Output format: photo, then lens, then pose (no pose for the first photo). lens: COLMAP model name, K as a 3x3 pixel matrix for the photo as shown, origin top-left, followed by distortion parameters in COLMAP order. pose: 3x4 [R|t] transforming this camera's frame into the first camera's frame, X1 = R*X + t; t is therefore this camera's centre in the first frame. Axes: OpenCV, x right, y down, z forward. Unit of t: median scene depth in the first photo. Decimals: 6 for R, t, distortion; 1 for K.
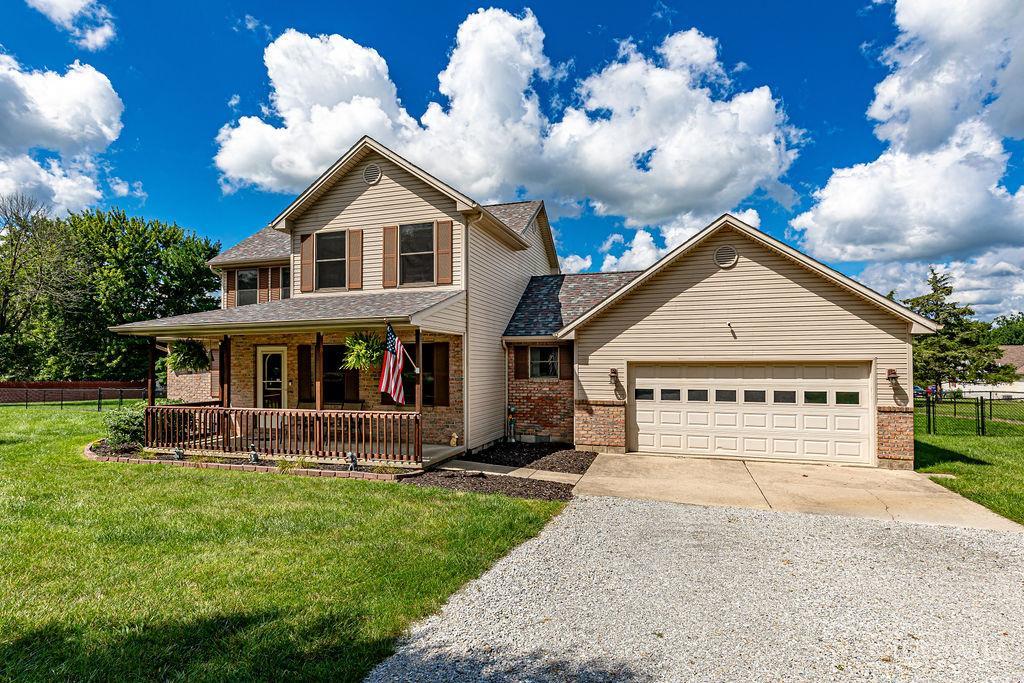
lens RADIAL K [[489.5, 0, 512.0], [0, 489.5, 341.5], [0, 0, 1]] dist [0.000668, 0.000104]
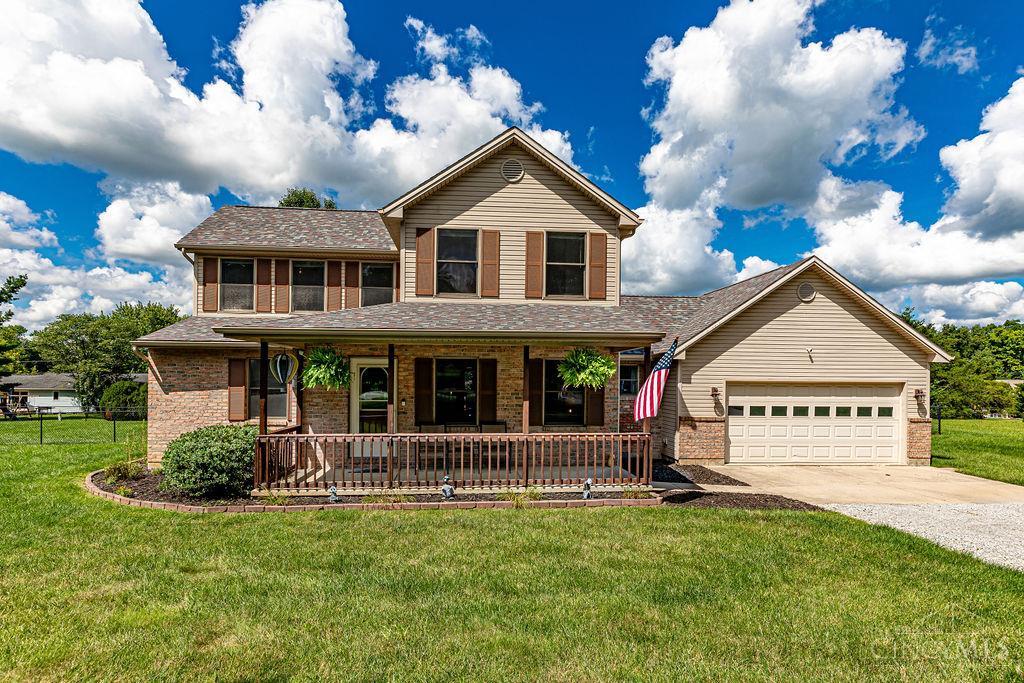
lens RADIAL K [[489.1, 0, 478.8], [0, 489.1, 364.4], [0, 0, 1]] dist [0.004333, 0.000831]
pose [[0.932362, 0.021347, 0.360894, -0.672305], [-0.026482, 0.999606, 0.009287, 0.008346], [-0.360554, -0.018216, 0.932560, 0.178770]]
